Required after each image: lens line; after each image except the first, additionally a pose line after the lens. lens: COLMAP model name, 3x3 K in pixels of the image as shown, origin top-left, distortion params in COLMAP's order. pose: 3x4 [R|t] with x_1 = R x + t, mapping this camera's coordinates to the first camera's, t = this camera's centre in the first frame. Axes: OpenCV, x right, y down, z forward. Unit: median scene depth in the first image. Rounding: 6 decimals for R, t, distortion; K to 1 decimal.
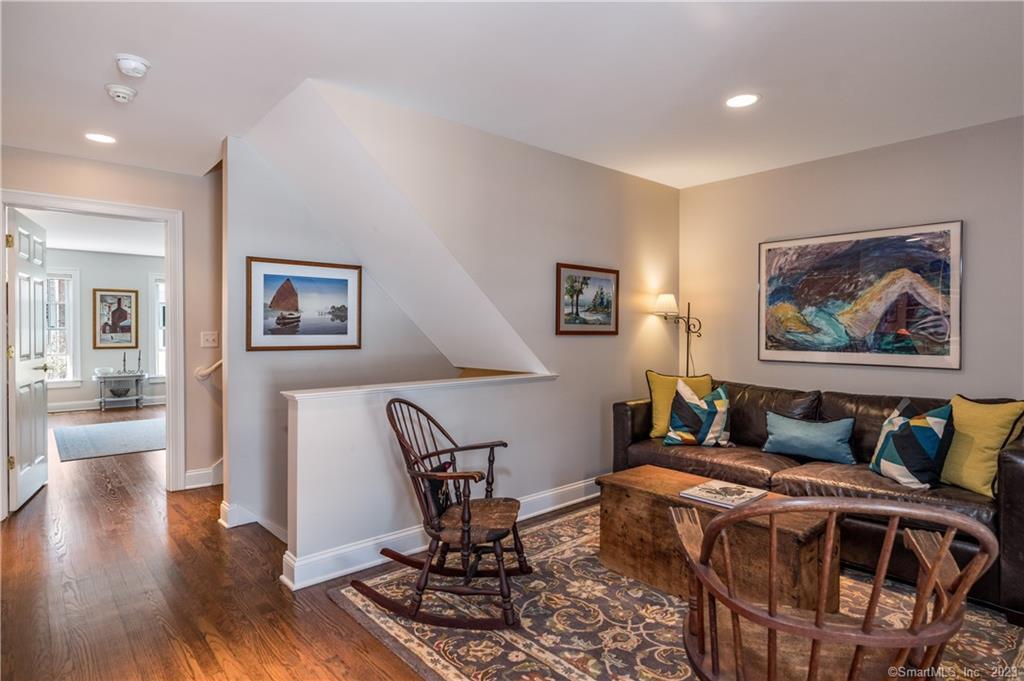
lens RADIAL K [[545.5, 0, 505.5], [0, 545.5, 335.4], [0, 0, 1]] dist [-0.005793, -0.002707]
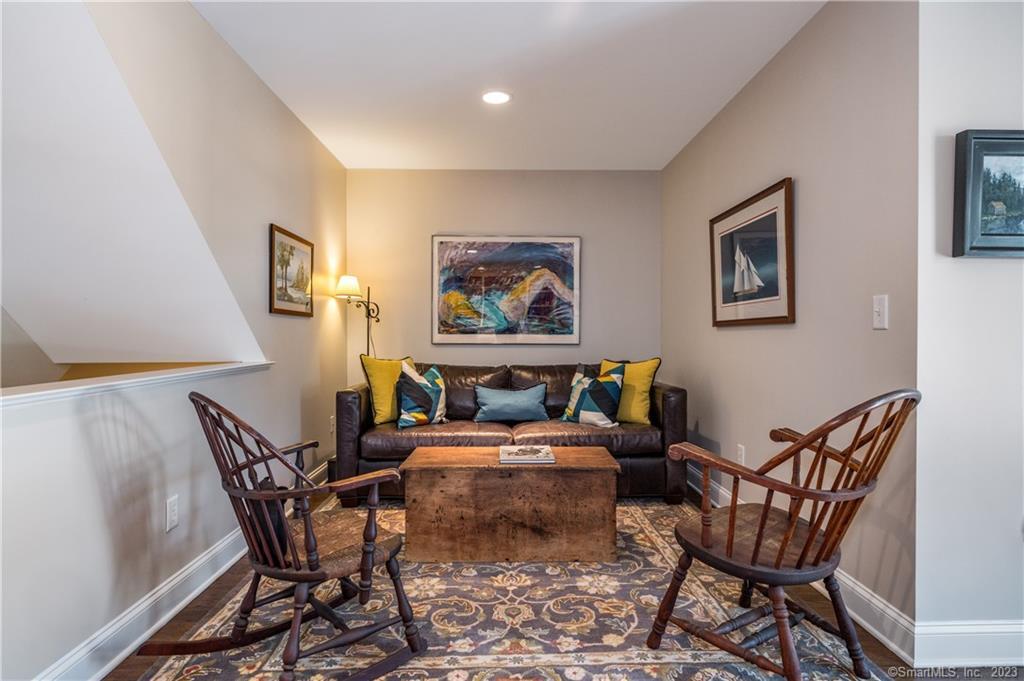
lens RADIAL K [[545.5, 0, 511.2], [0, 545.5, 339.9], [0, 0, 1]] dist [-0.005793, -0.002707]
pose [[0.644192, -0.009460, 0.764805, -0.326043], [0.006198, 0.999955, 0.007148, 0.039206], [-0.764839, 0.000136, 0.644222, 0.232251]]
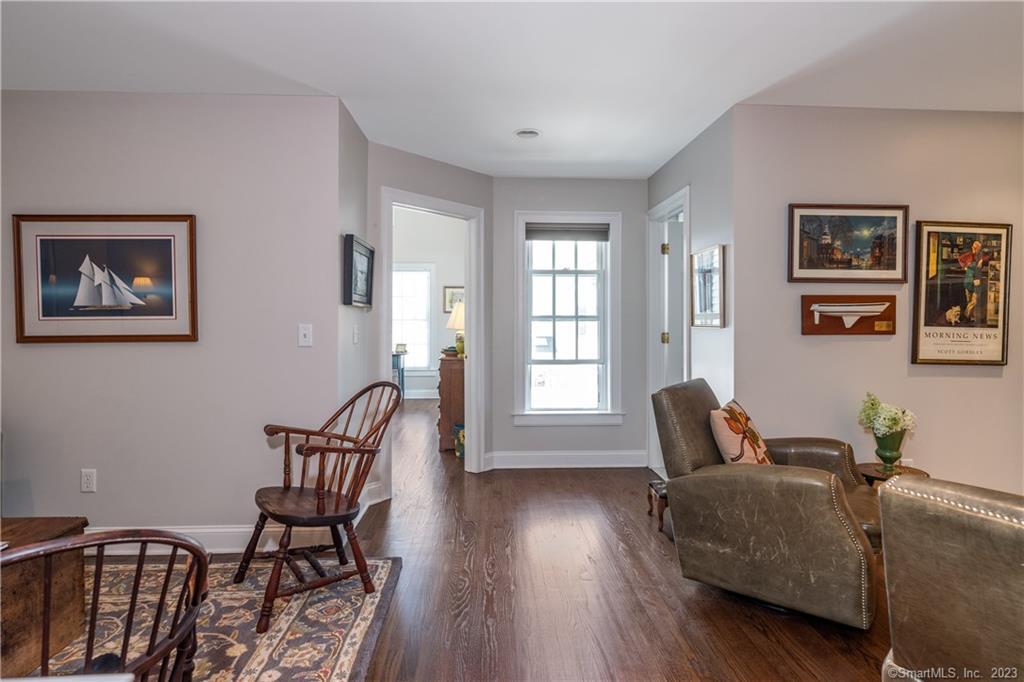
lens RADIAL K [[545.5, 0, 513.3], [0, 545.5, 338.5], [0, 0, 1]] dist [-0.005793, -0.002707]
pose [[-0.780672, -0.013280, 0.624799, -0.430301], [0.010242, 0.999368, 0.034038, -0.002532], [-0.624857, 0.032972, -0.780043, 0.759229]]
